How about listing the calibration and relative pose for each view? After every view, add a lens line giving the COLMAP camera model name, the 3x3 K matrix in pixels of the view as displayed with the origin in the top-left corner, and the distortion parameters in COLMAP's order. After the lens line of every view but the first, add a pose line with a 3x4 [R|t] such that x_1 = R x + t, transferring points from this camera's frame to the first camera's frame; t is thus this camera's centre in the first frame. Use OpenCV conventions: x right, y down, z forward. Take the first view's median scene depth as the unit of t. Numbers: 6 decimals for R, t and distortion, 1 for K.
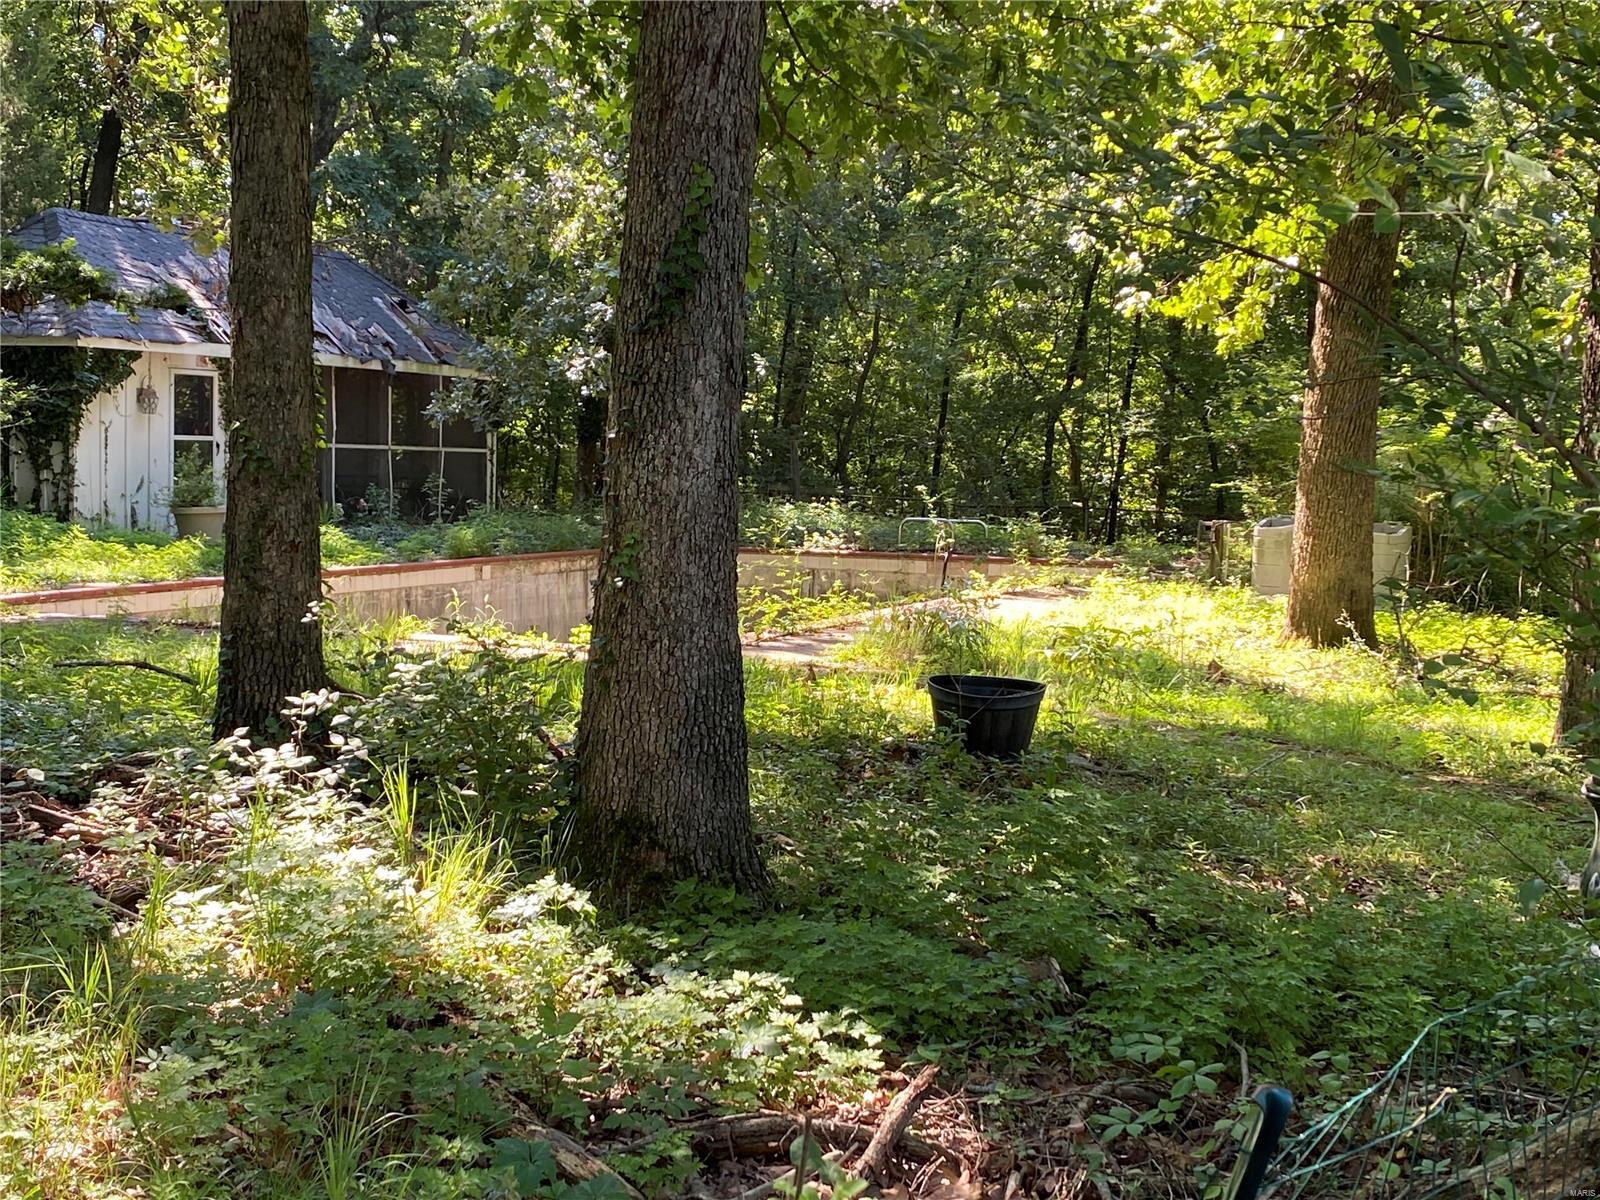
lens RADIAL K [[2206.9, 0, 800.0], [0, 2206.9, 600.0], [0, 0, 1]] dist [-0.002567, -0.019576]
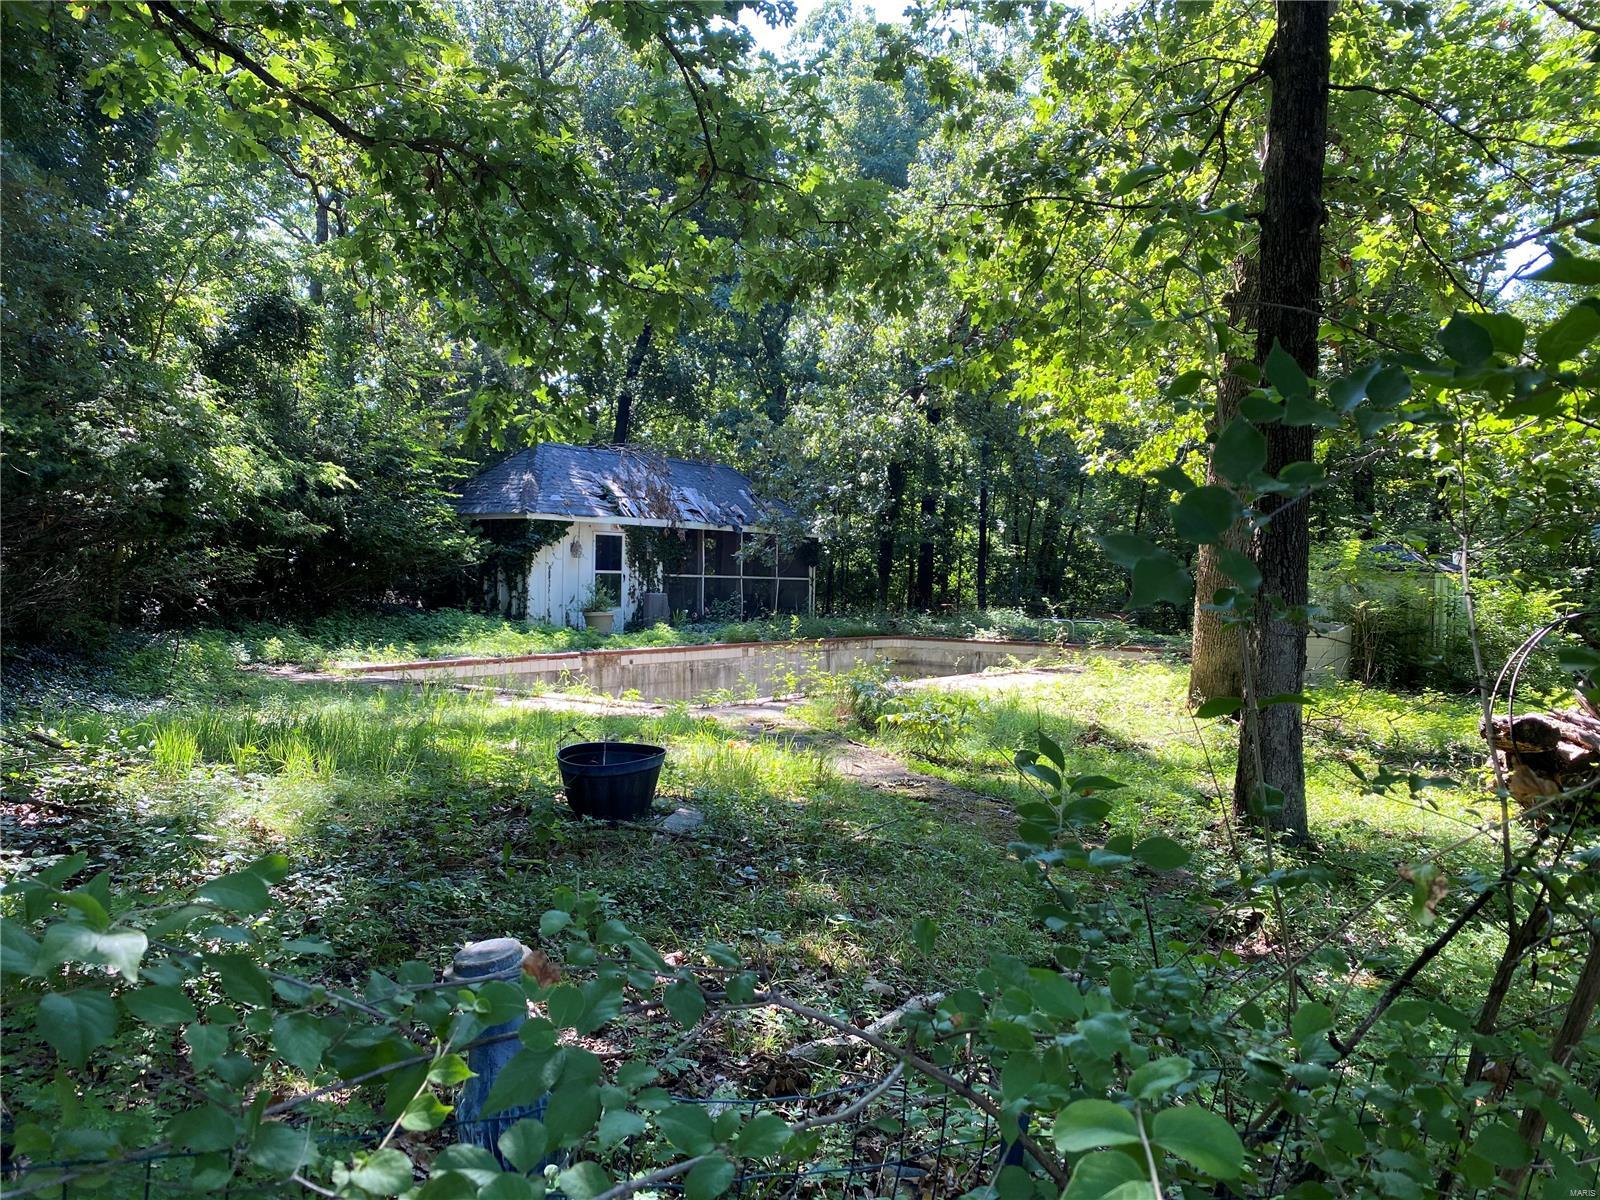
lens RADIAL K [[1201.8, 0, 800.0], [0, 1201.8, 600.0], [0, 0, 1]] dist [0.004872, 0.000333]
pose [[0.957686, -0.003458, -0.287796, 0.140071], [-0.012373, 0.998509, -0.053170, -0.003997], [0.287550, 0.054481, 0.956215, 0.157351]]
